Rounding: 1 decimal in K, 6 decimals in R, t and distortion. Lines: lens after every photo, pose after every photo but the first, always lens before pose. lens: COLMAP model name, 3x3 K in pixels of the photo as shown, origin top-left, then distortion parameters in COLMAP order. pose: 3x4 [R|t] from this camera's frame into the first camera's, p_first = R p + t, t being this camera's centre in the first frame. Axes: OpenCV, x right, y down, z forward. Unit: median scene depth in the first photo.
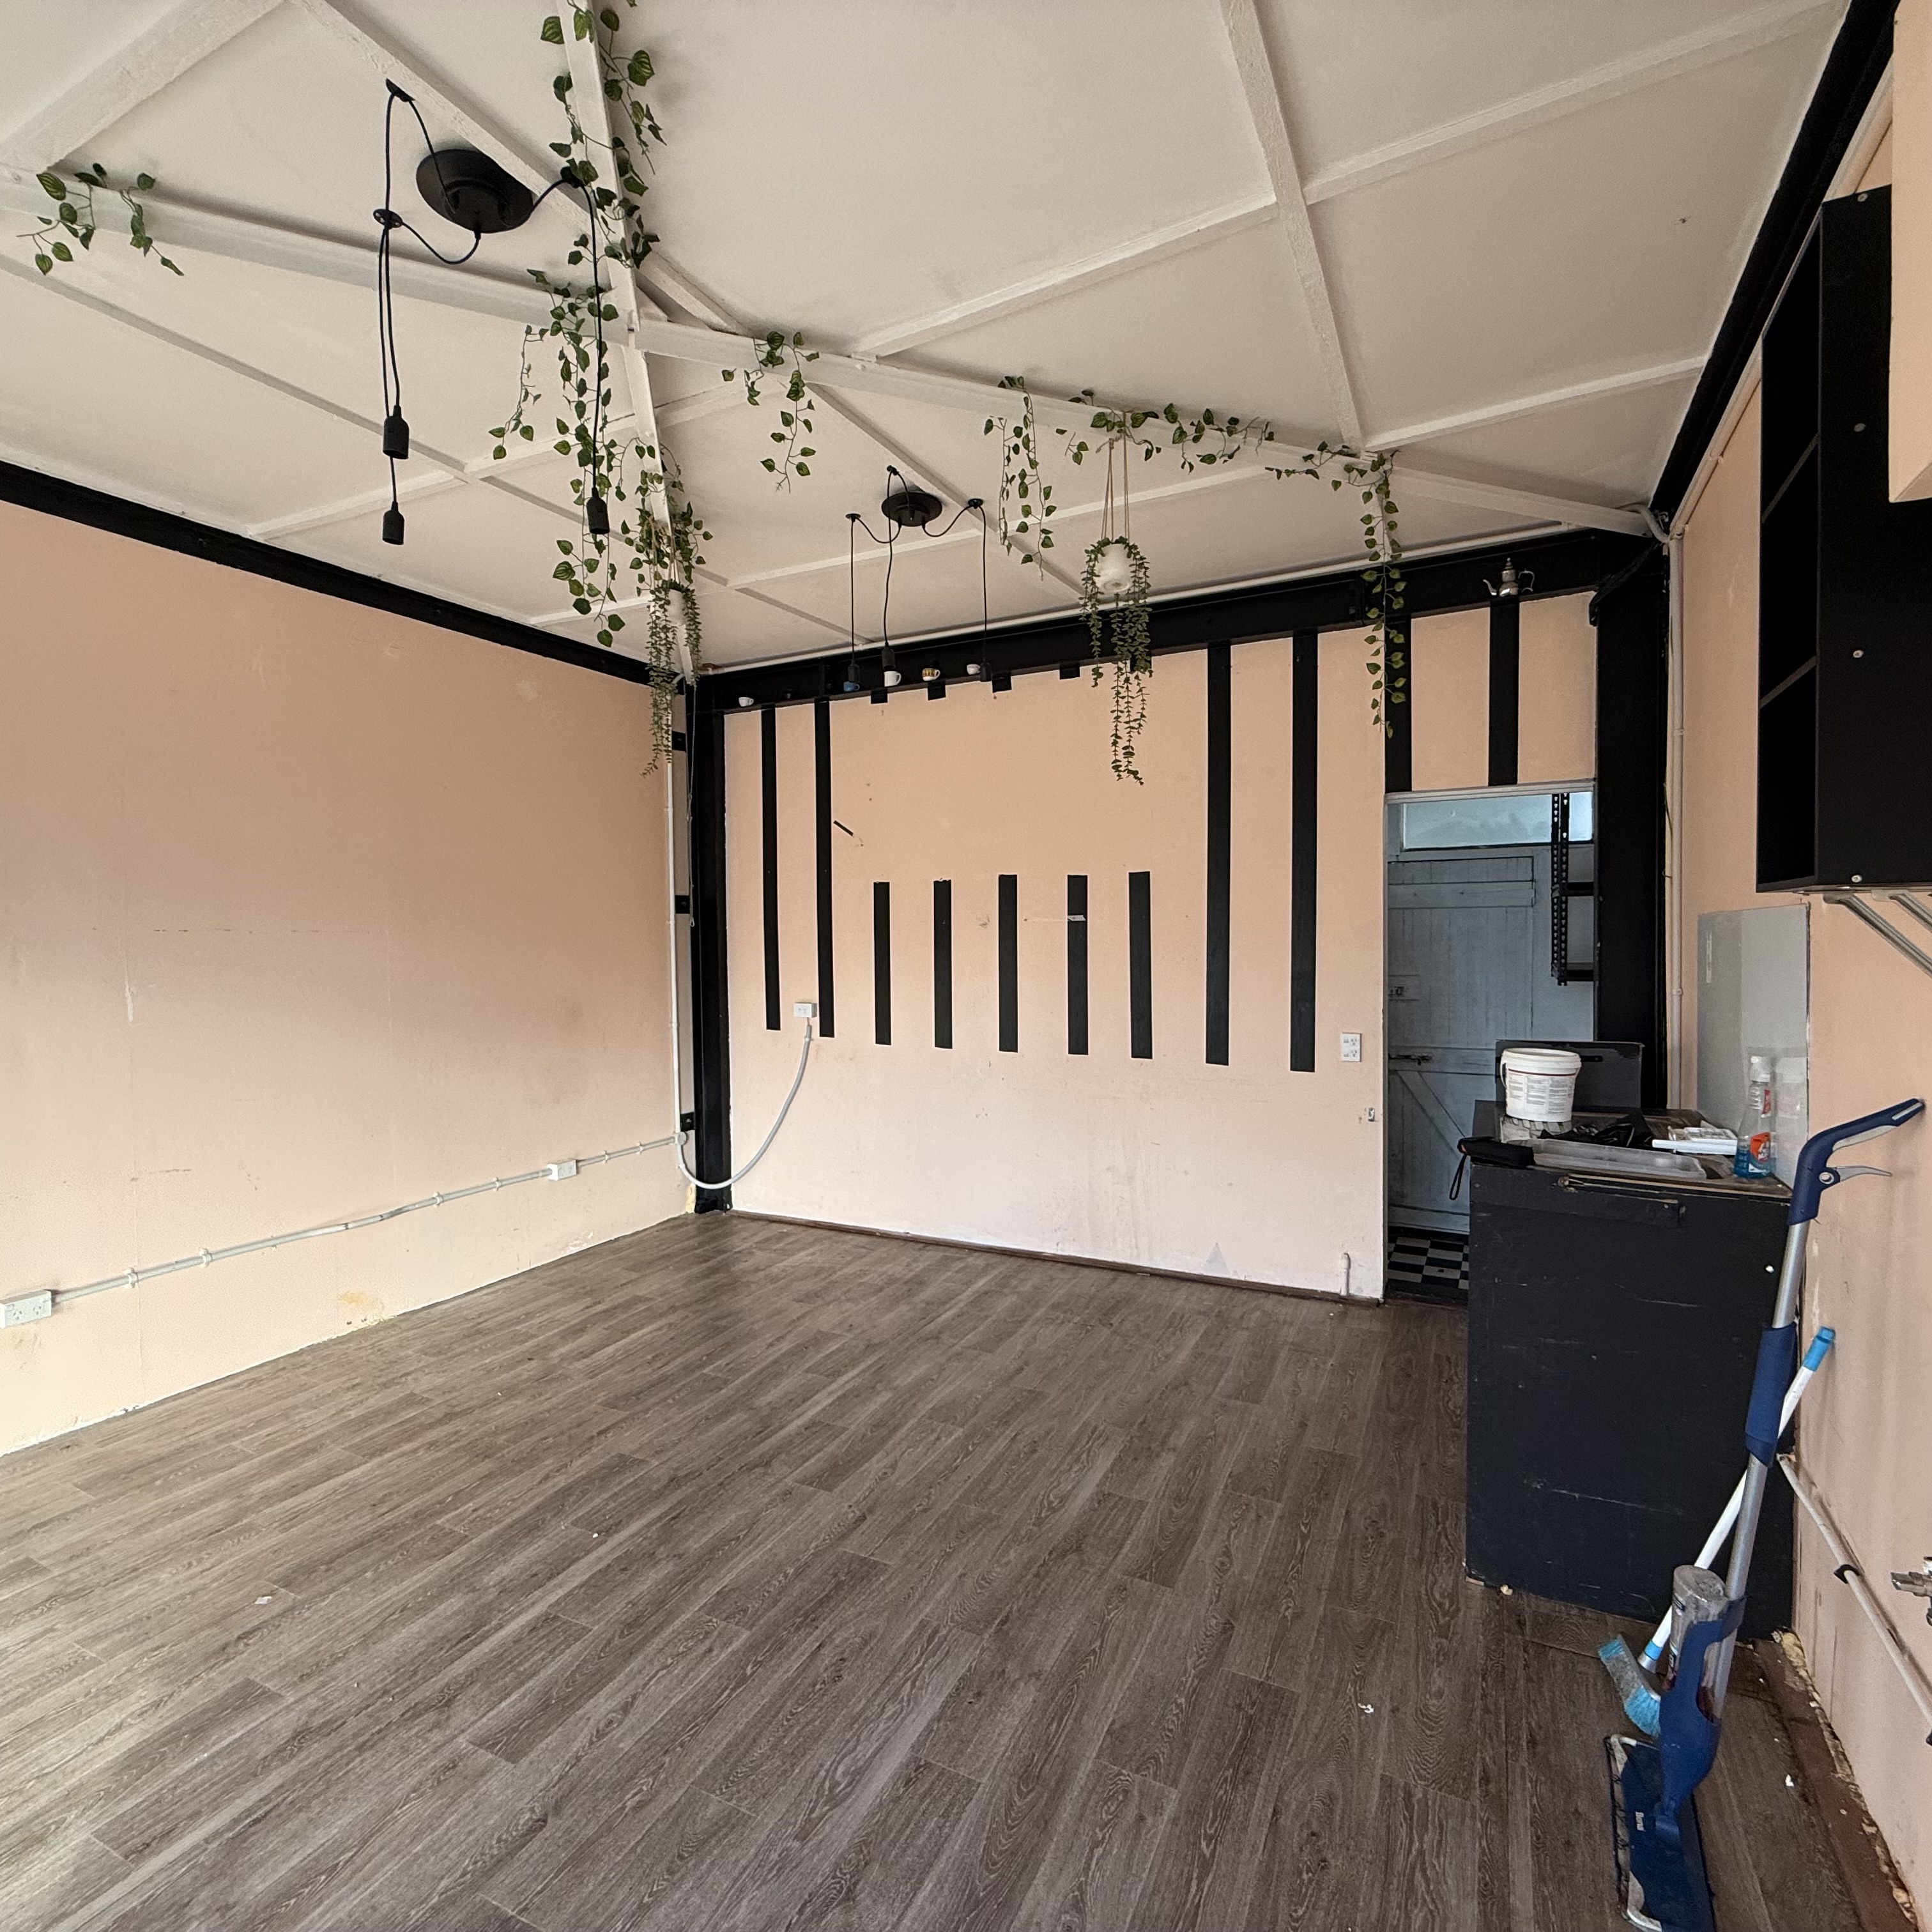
lens RADIAL K [[1023.1, 0, 960.0], [0, 1023.1, 969.2], [0, 0, 1]] dist [0.001013, 0.000807]
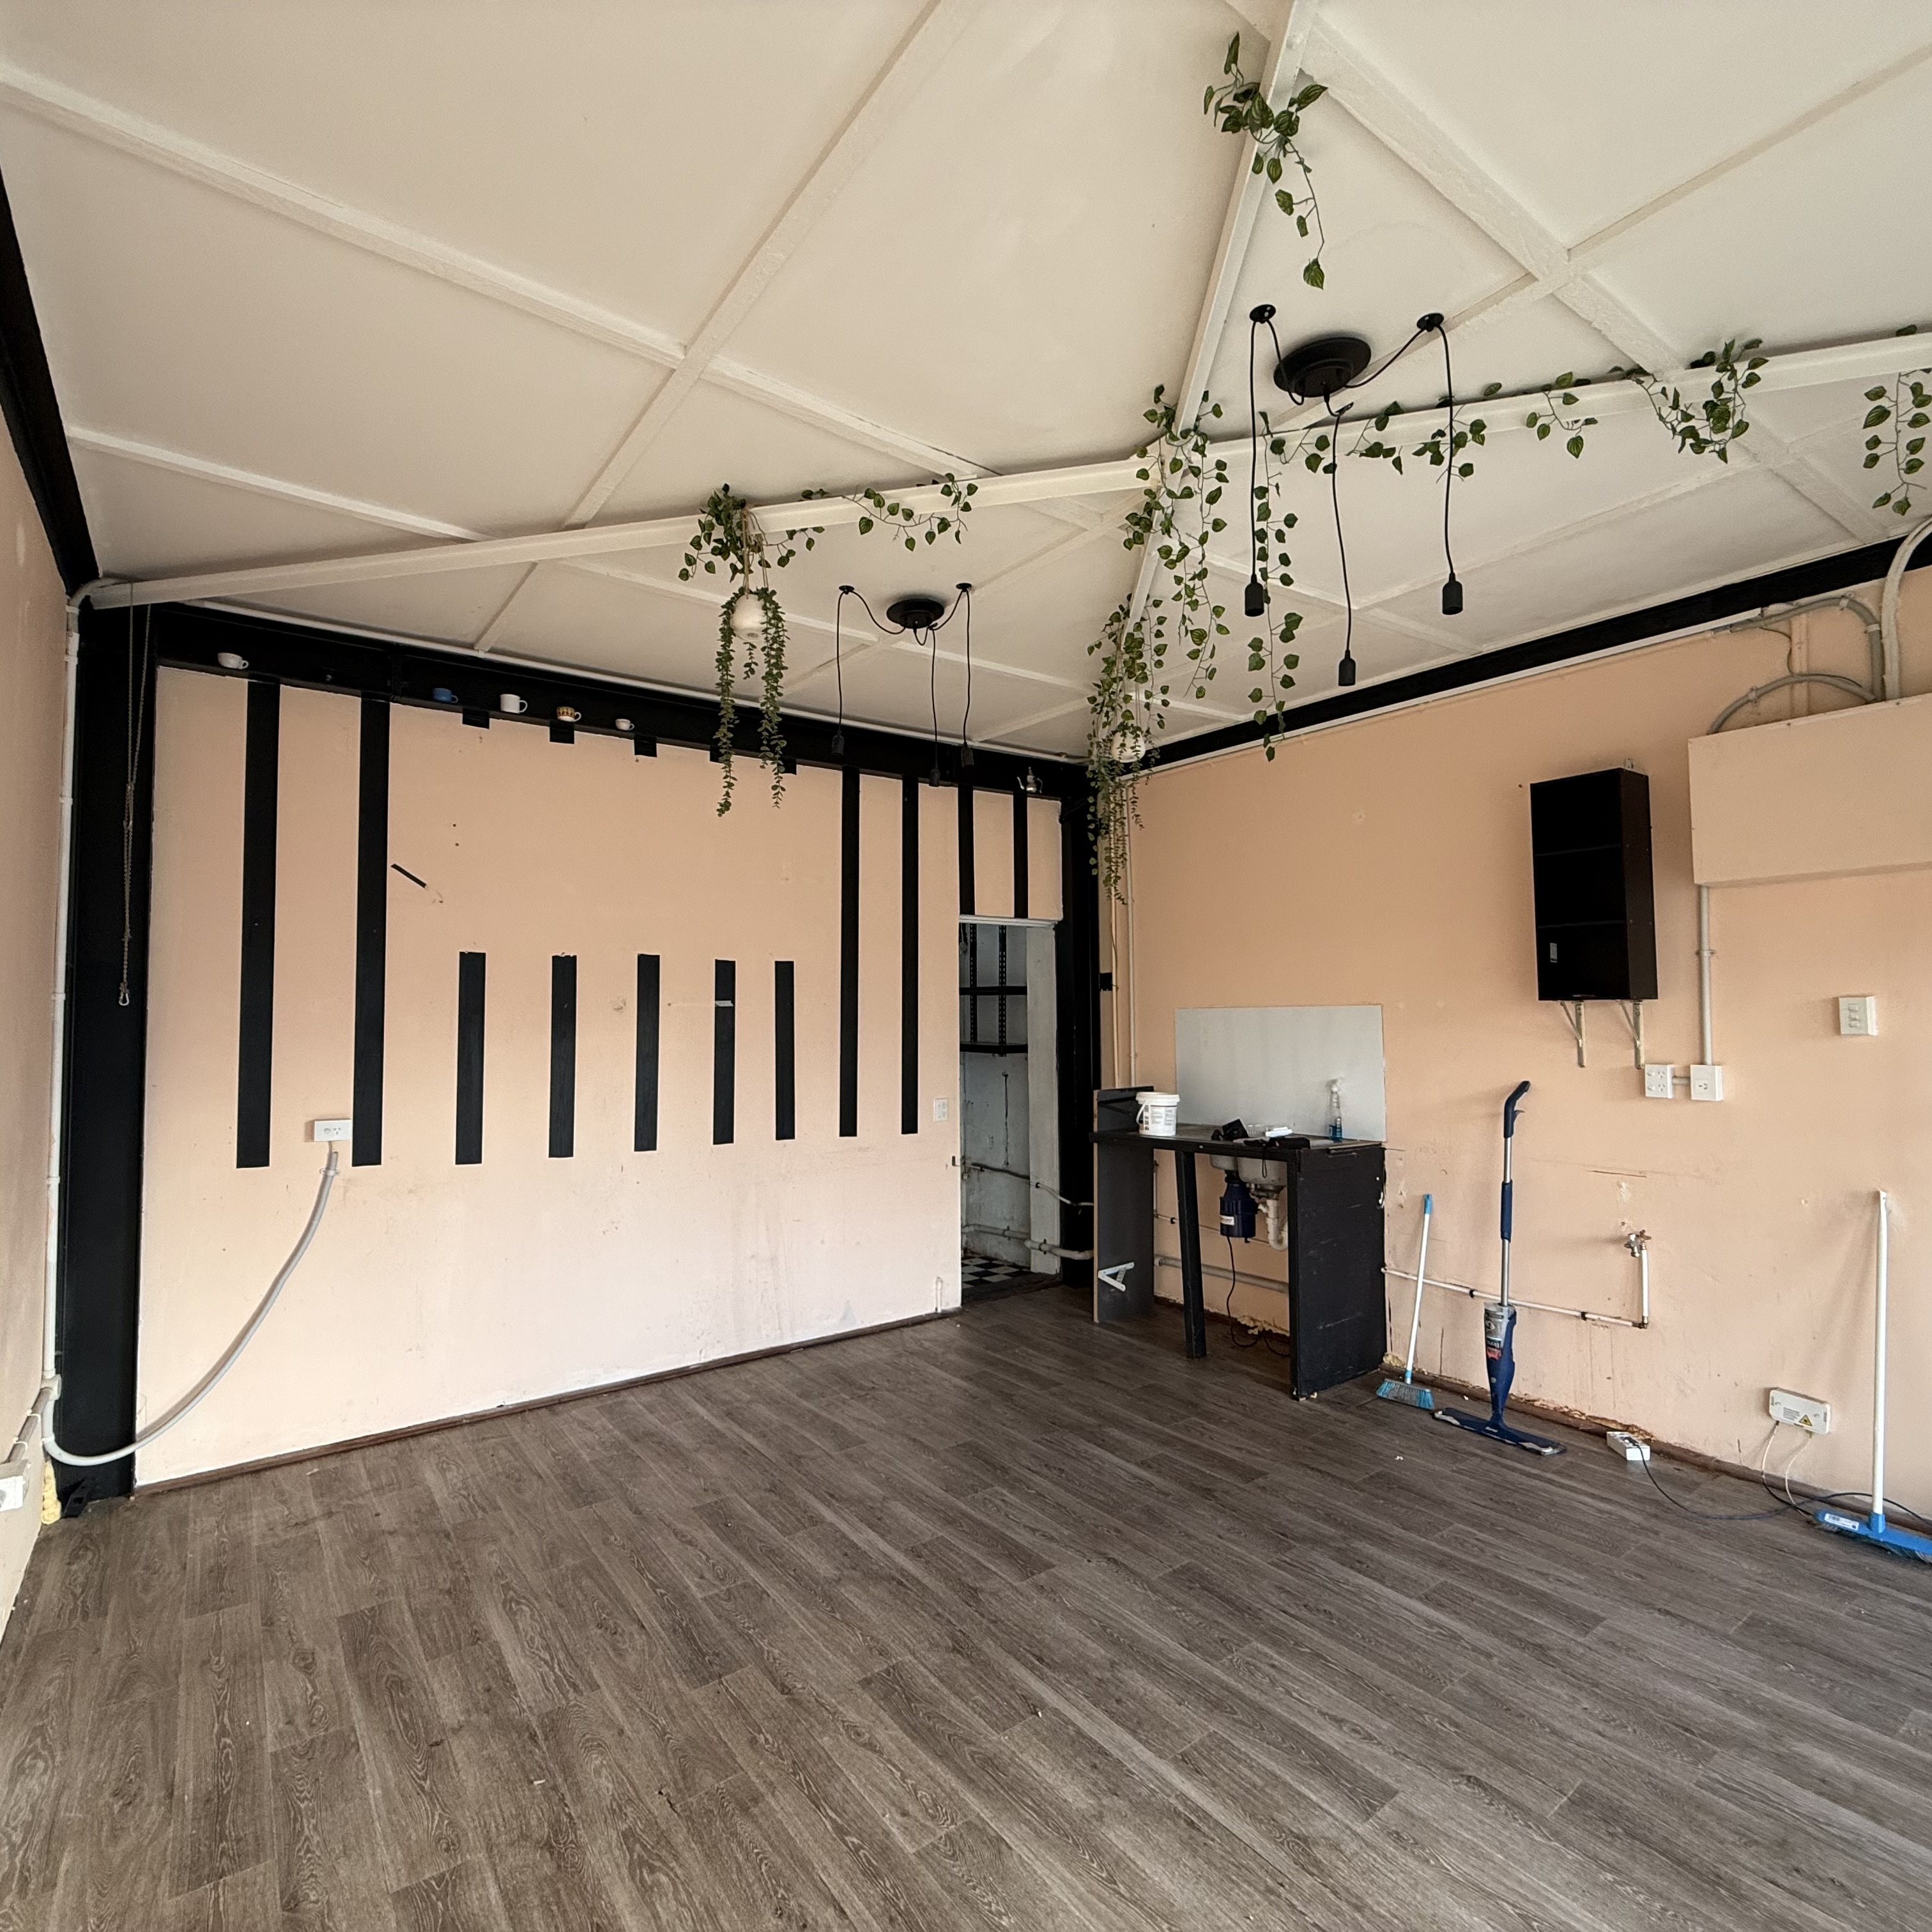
lens RADIAL K [[1023.1, 0, 960.0], [0, 1023.1, 969.2], [0, 0, 1]] dist [0.001013, 0.000807]
pose [[0.451594, 0.047622, 0.890952, -0.867143], [0.033323, 0.996978, -0.070180, -0.008550], [-0.891601, 0.061382, 0.448642, 0.467458]]
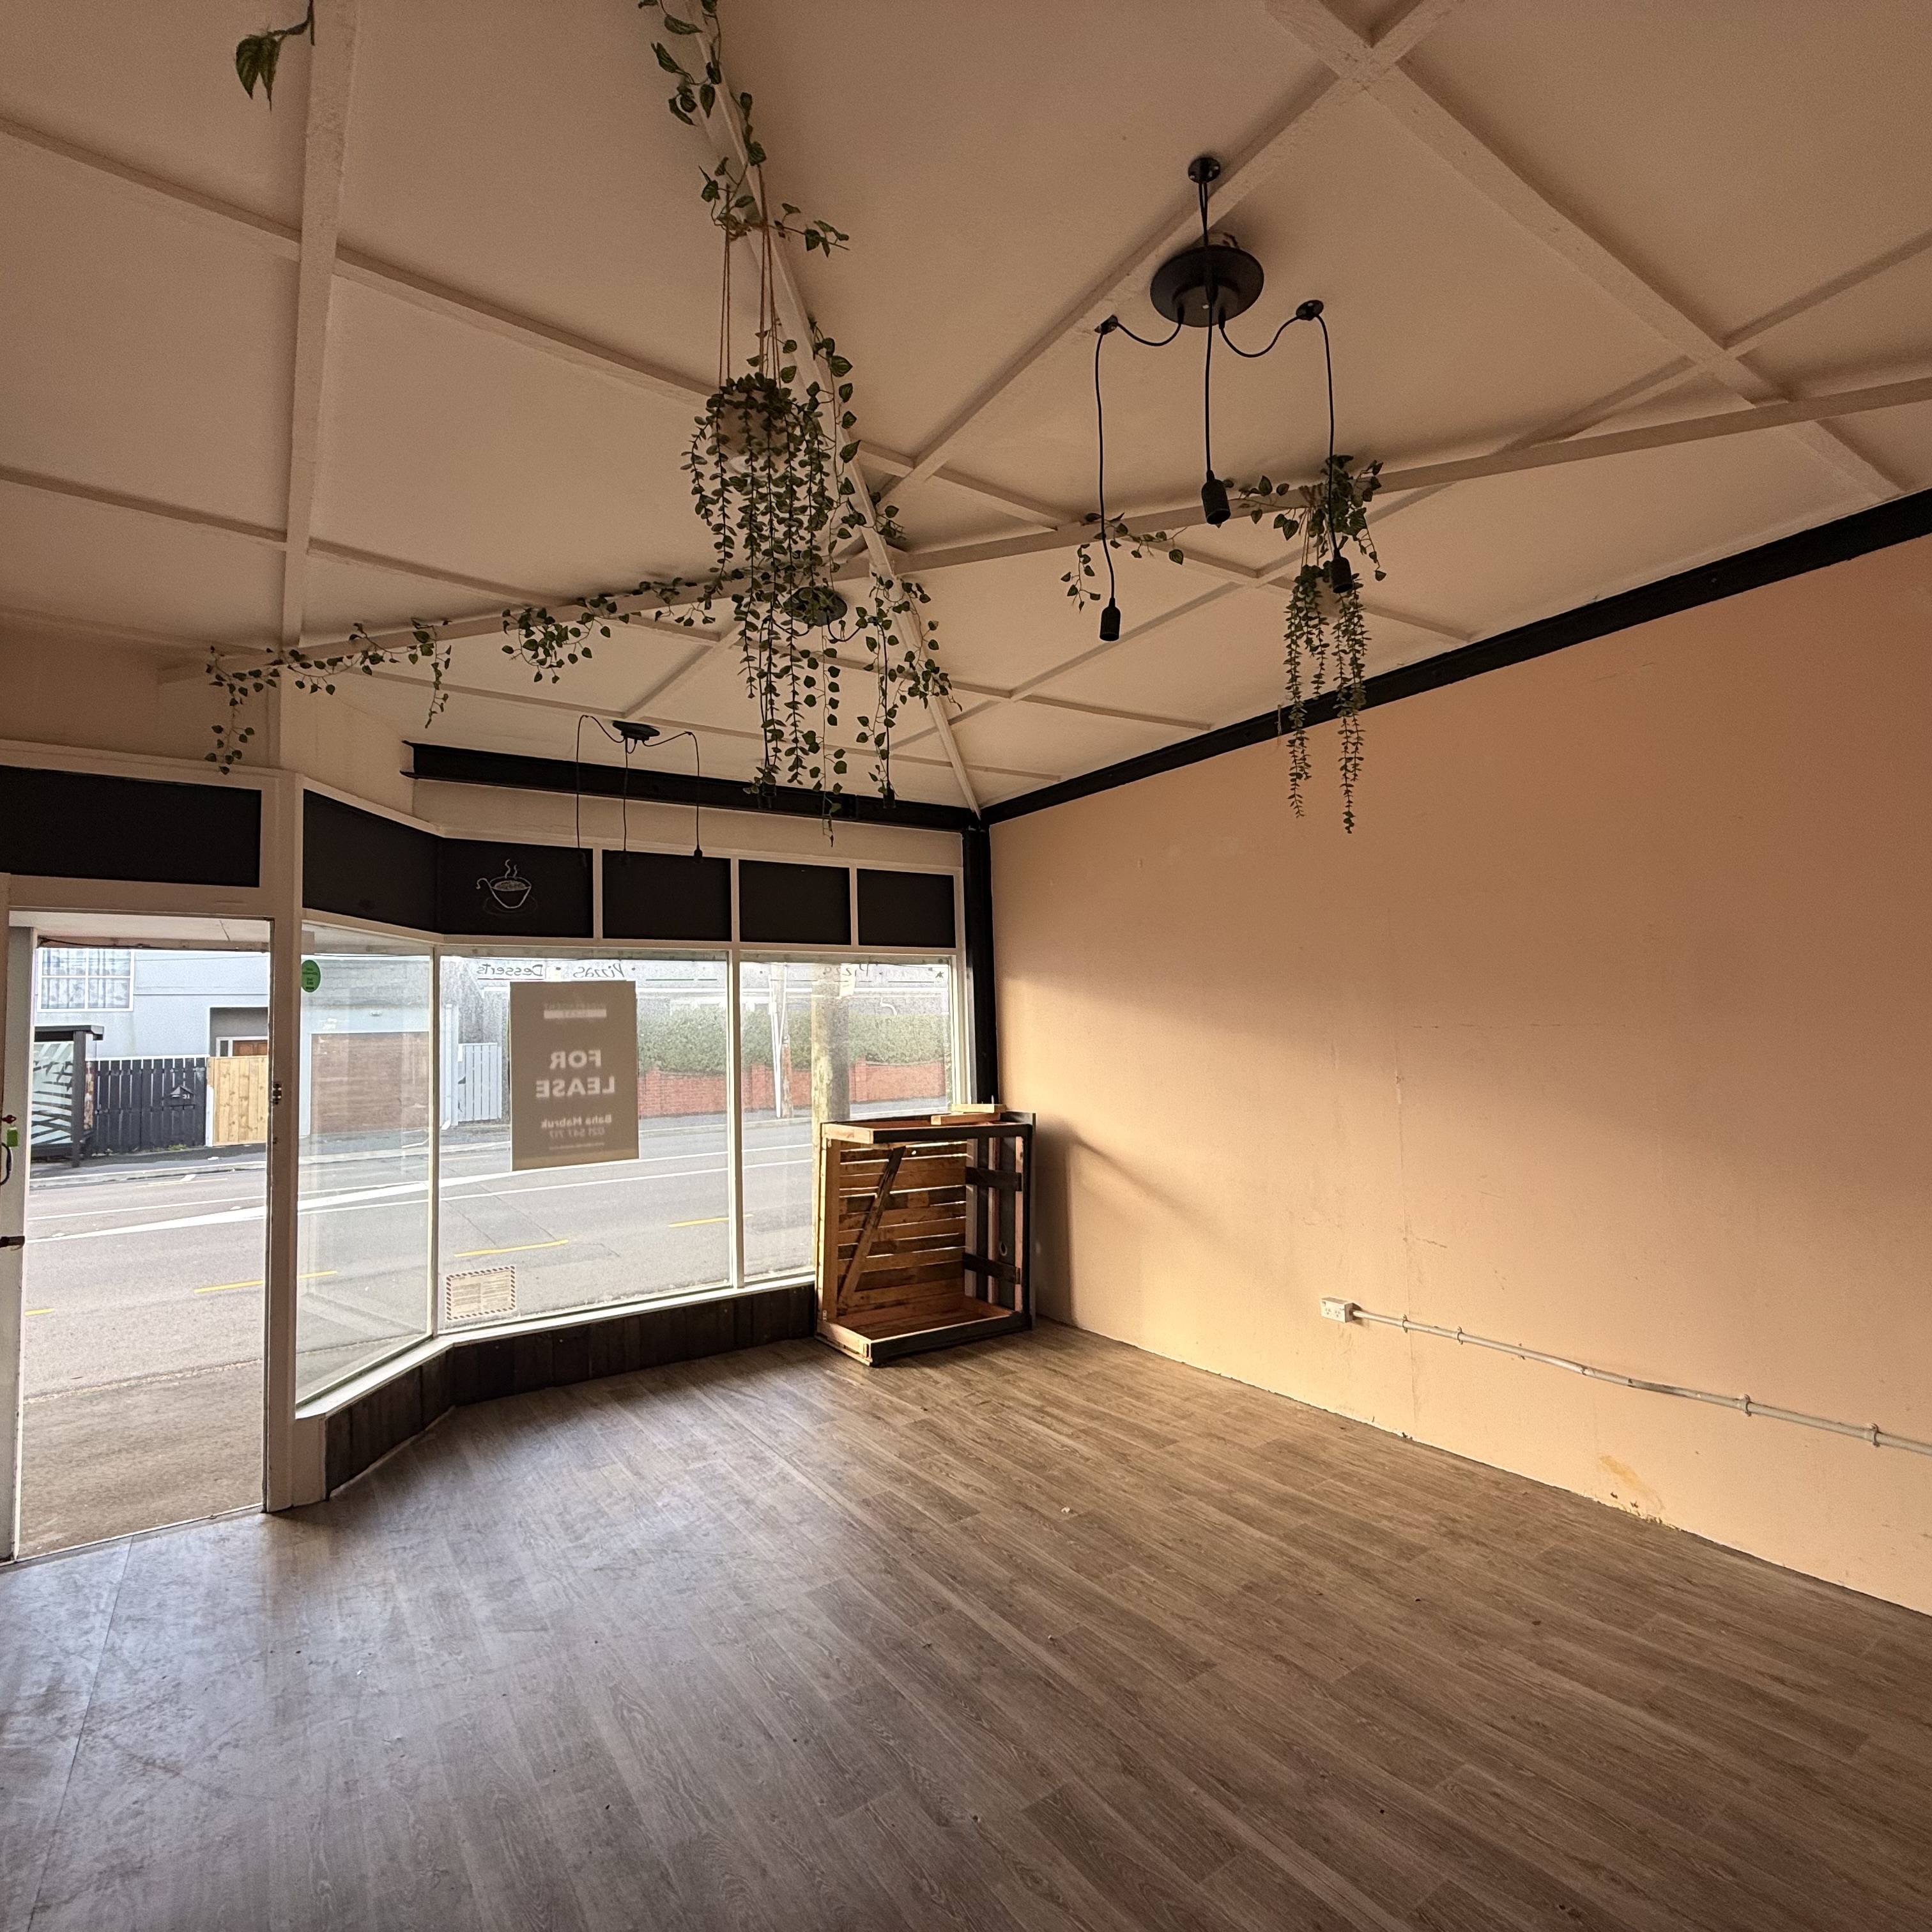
lens RADIAL K [[1023.1, 0, 960.0], [0, 1023.1, 969.2], [0, 0, 1]] dist [0.001013, 0.000807]
pose [[-0.478070, -0.032425, -0.877723, 0.447771], [0.000819, 0.999301, -0.037363, -0.057068], [0.878321, -0.018581, -0.477710, 1.045877]]
